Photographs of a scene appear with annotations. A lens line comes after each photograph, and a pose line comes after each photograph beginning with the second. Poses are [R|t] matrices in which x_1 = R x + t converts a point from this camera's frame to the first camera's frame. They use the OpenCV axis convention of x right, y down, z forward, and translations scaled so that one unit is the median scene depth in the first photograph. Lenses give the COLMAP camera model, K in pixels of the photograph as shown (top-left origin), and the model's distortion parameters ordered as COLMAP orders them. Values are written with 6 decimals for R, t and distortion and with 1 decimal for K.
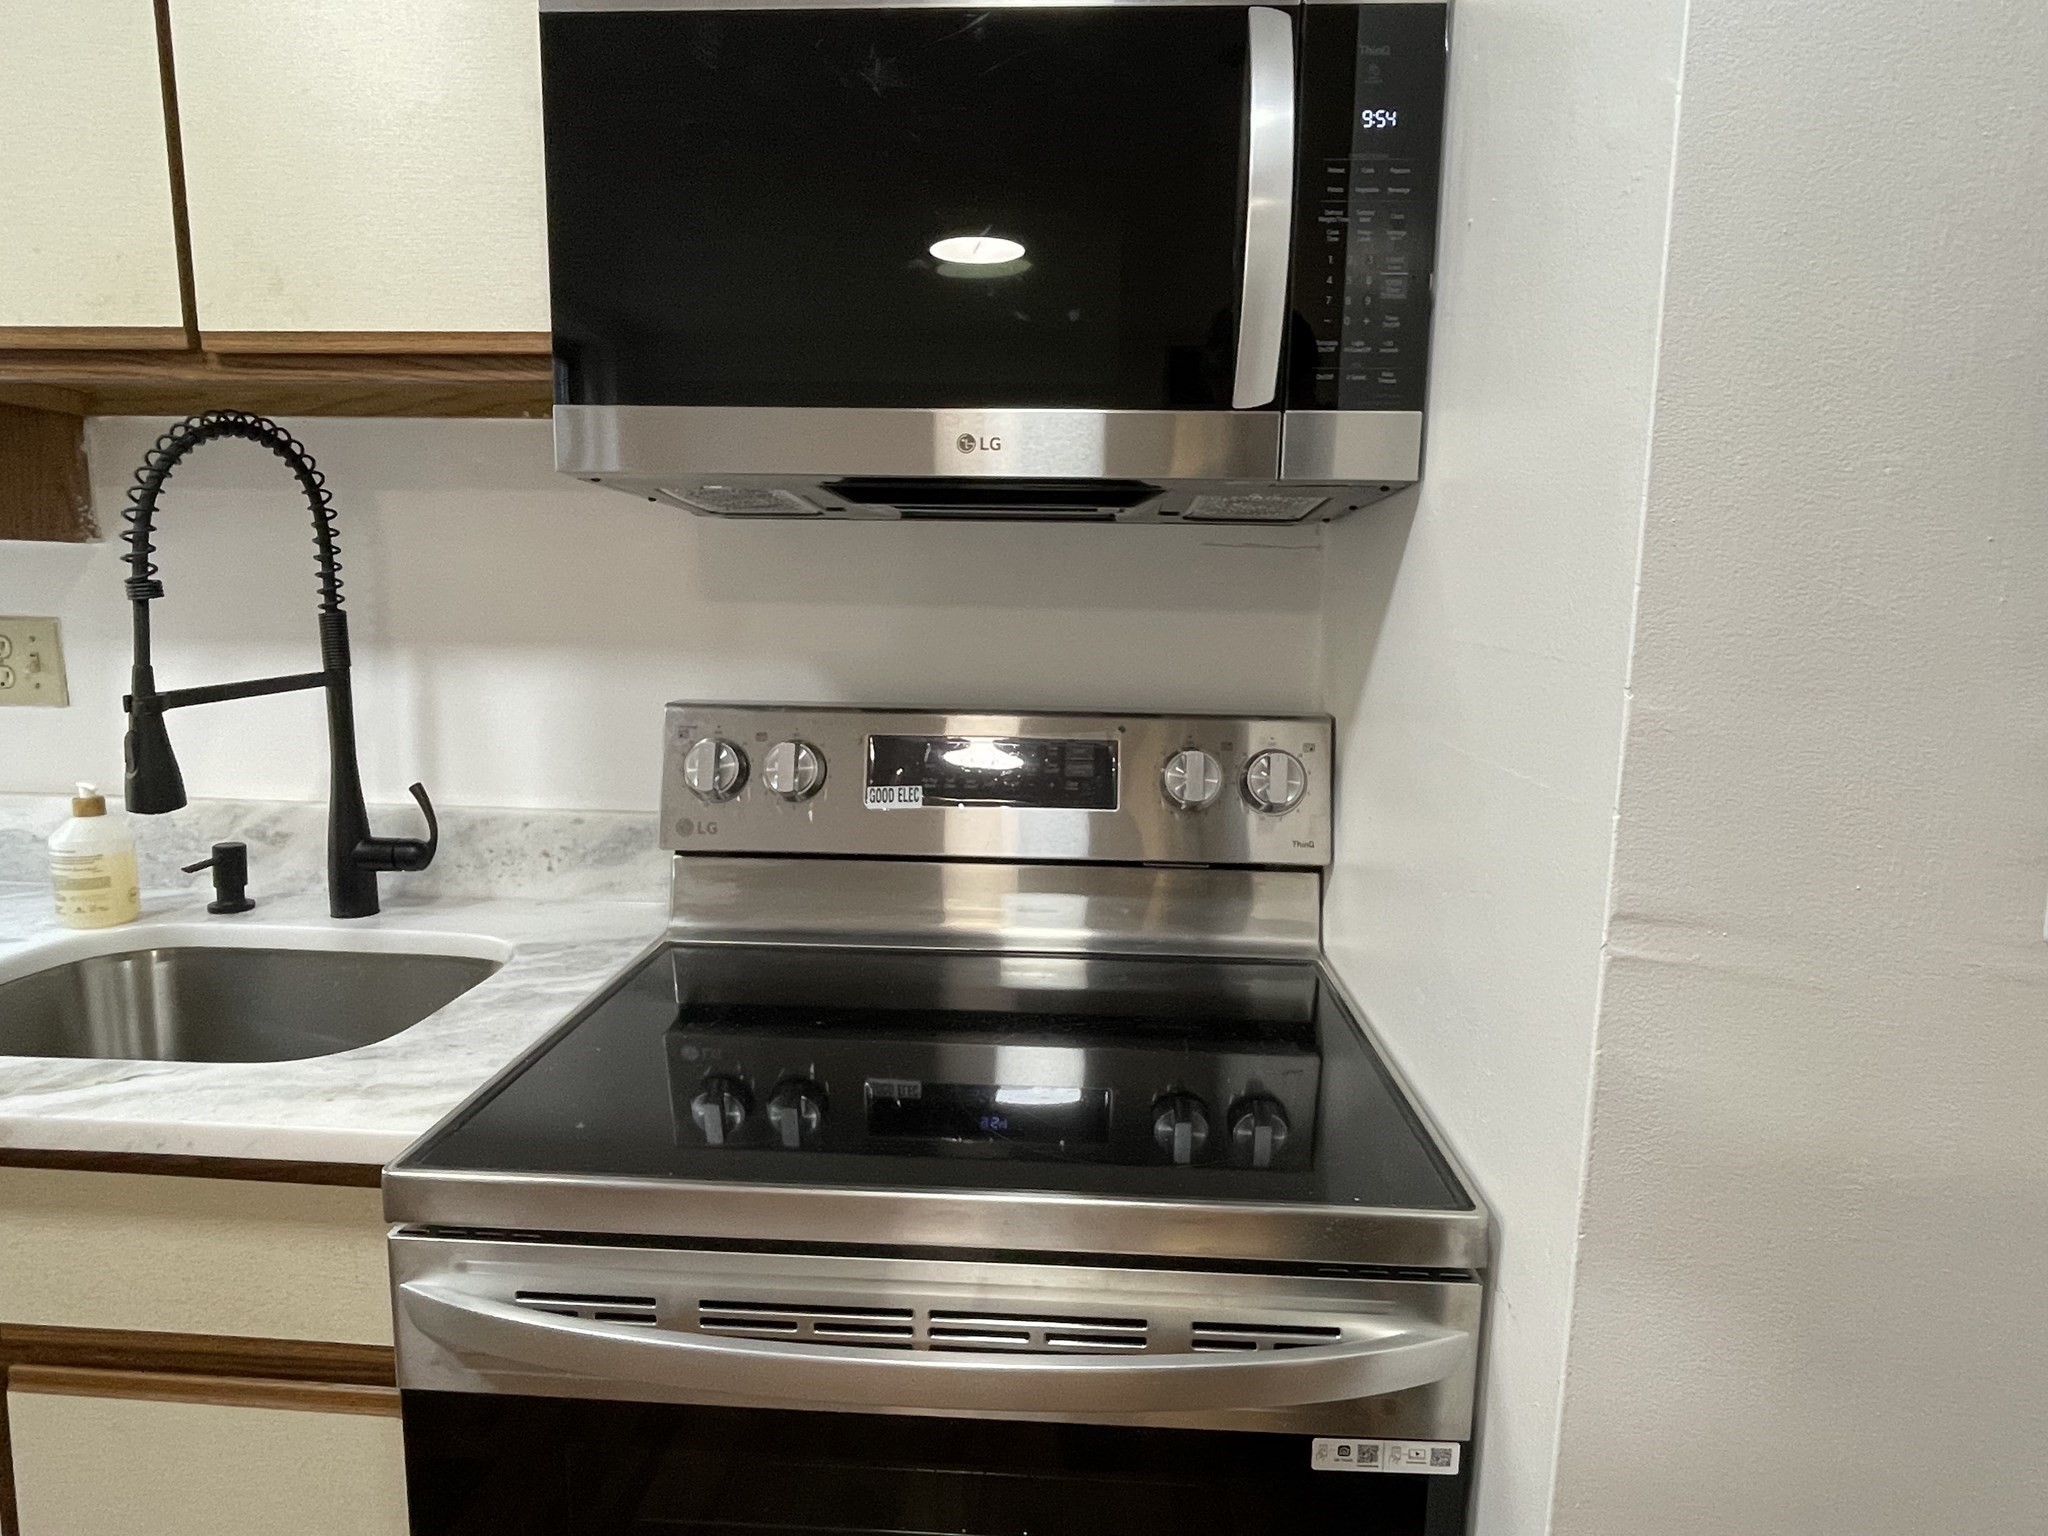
lens RADIAL K [[1205.5, 0, 1038.8], [0, 1205.5, 766.2], [0, 0, 1]] dist [-0.001939, -0.000938]
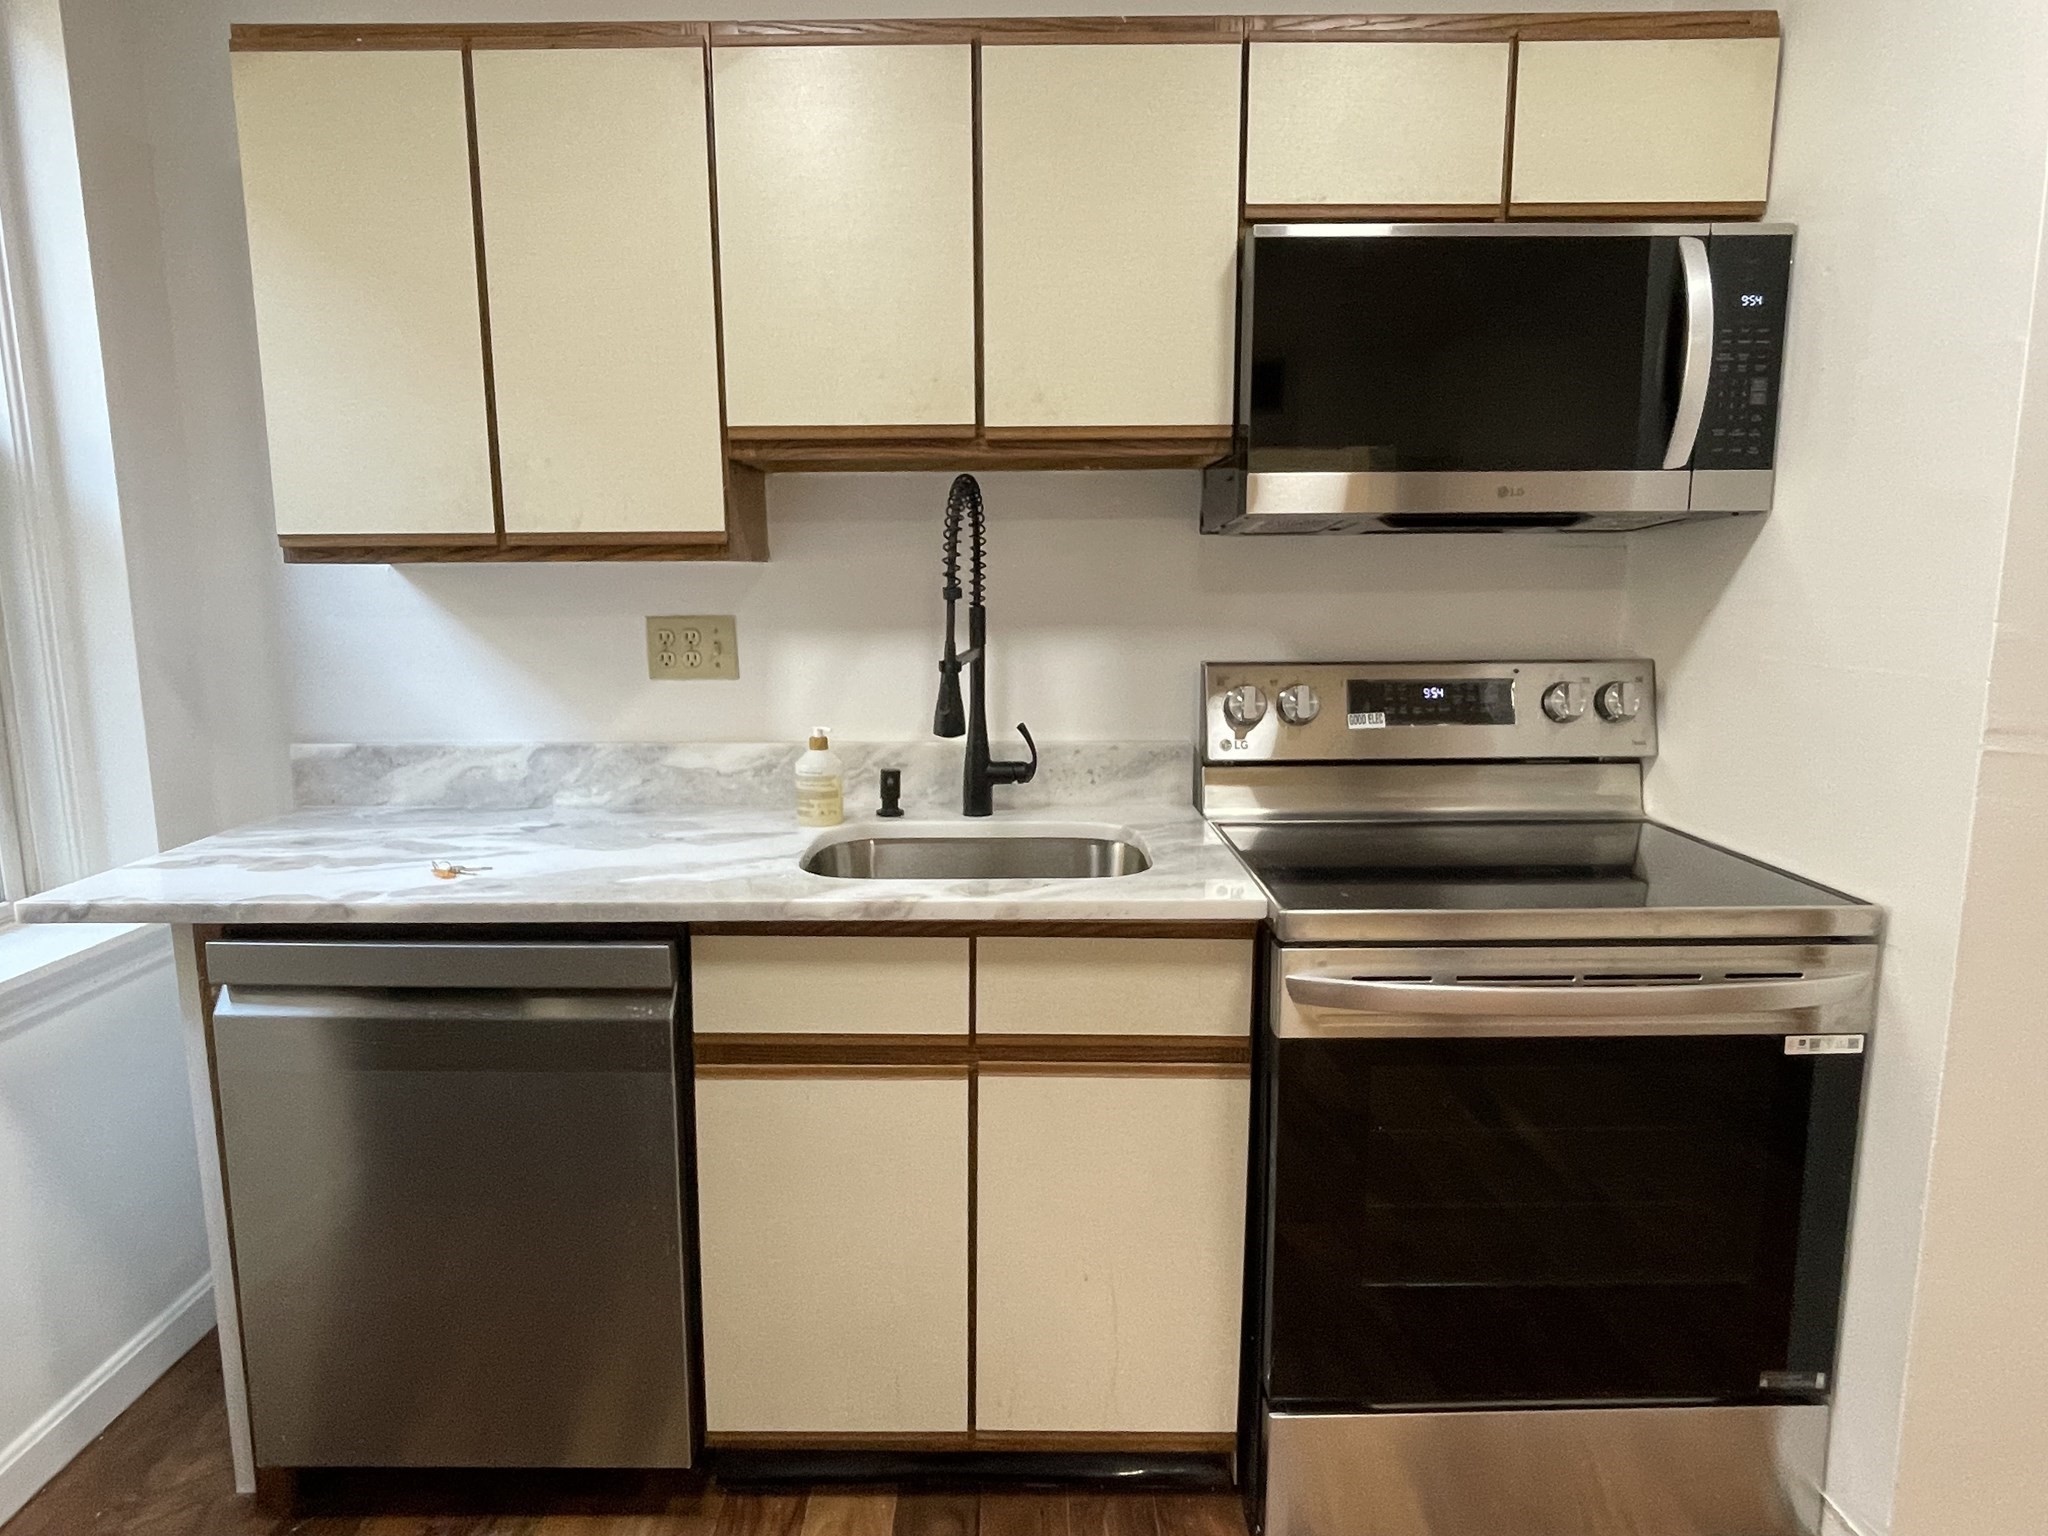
lens RADIAL K [[1205.5, 0, 1018.8], [0, 1205.5, 762.0], [0, 0, 1]] dist [-0.001939, -0.000938]
pose [[0.998361, -0.029721, 0.048912, -0.633910], [0.029577, 0.999556, 0.003671, 0.059612], [-0.048999, -0.002218, 0.998796, -0.485634]]
